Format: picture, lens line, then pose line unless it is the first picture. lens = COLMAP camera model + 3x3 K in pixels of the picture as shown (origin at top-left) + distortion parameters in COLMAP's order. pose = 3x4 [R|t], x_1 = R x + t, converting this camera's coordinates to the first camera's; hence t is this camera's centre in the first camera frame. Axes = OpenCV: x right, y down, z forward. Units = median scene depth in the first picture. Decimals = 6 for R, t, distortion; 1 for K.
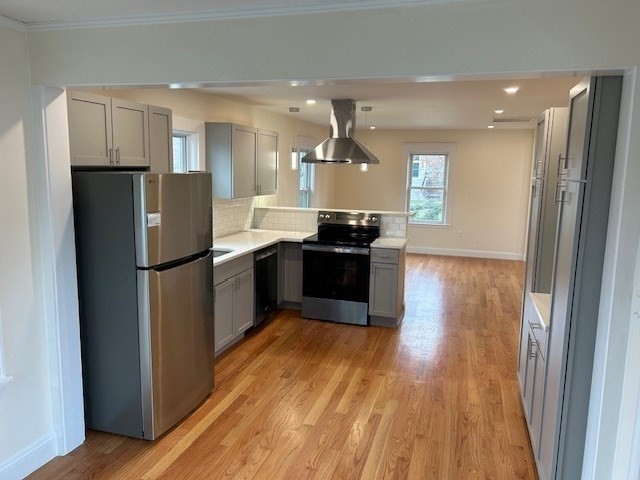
lens RADIAL K [[479.4, 0, 323.8], [0, 479.4, 235.7], [0, 0, 1]] dist [0.058248, -0.061827]
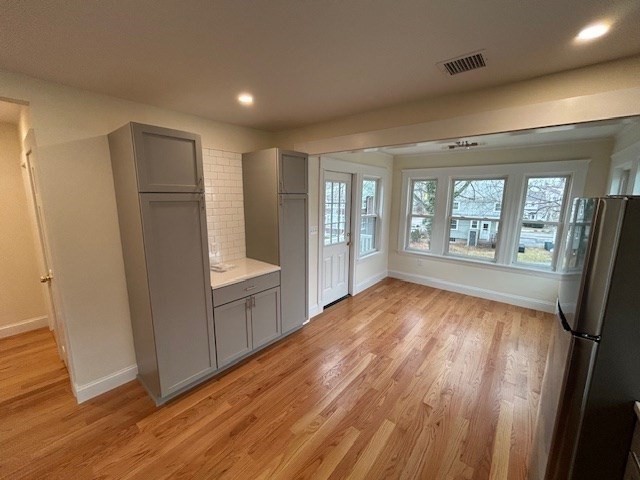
lens RADIAL K [[259.1, 0, 318.8], [0, 259.1, 239.5], [0, 0, 1]] dist [0.000359, 0.001633]
pose [[-0.919889, -0.096733, 0.380061, -0.042230], [0.026599, 0.951483, 0.306550, -0.124718], [-0.391275, 0.292101, -0.872686, 0.936811]]
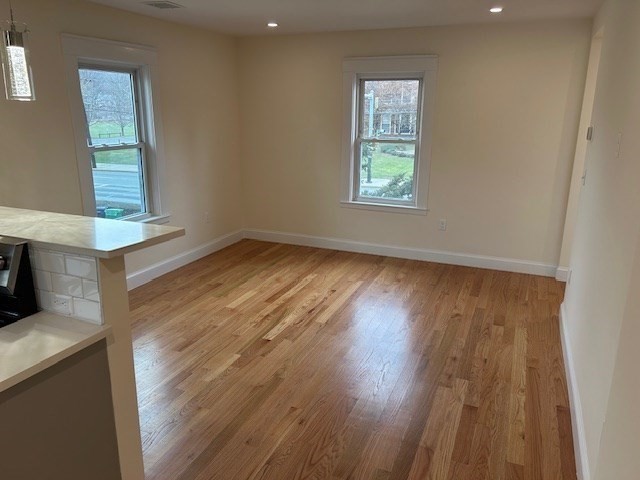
lens RADIAL K [[479.4, 0, 325.2], [0, 479.4, 235.8], [0, 0, 1]] dist [0.058248, -0.061827]
pose [[0.994505, 0.014753, -0.103646, 0.379124], [-0.003319, 0.993967, 0.109630, -0.093497], [0.104638, -0.108683, 0.988554, 0.796179]]
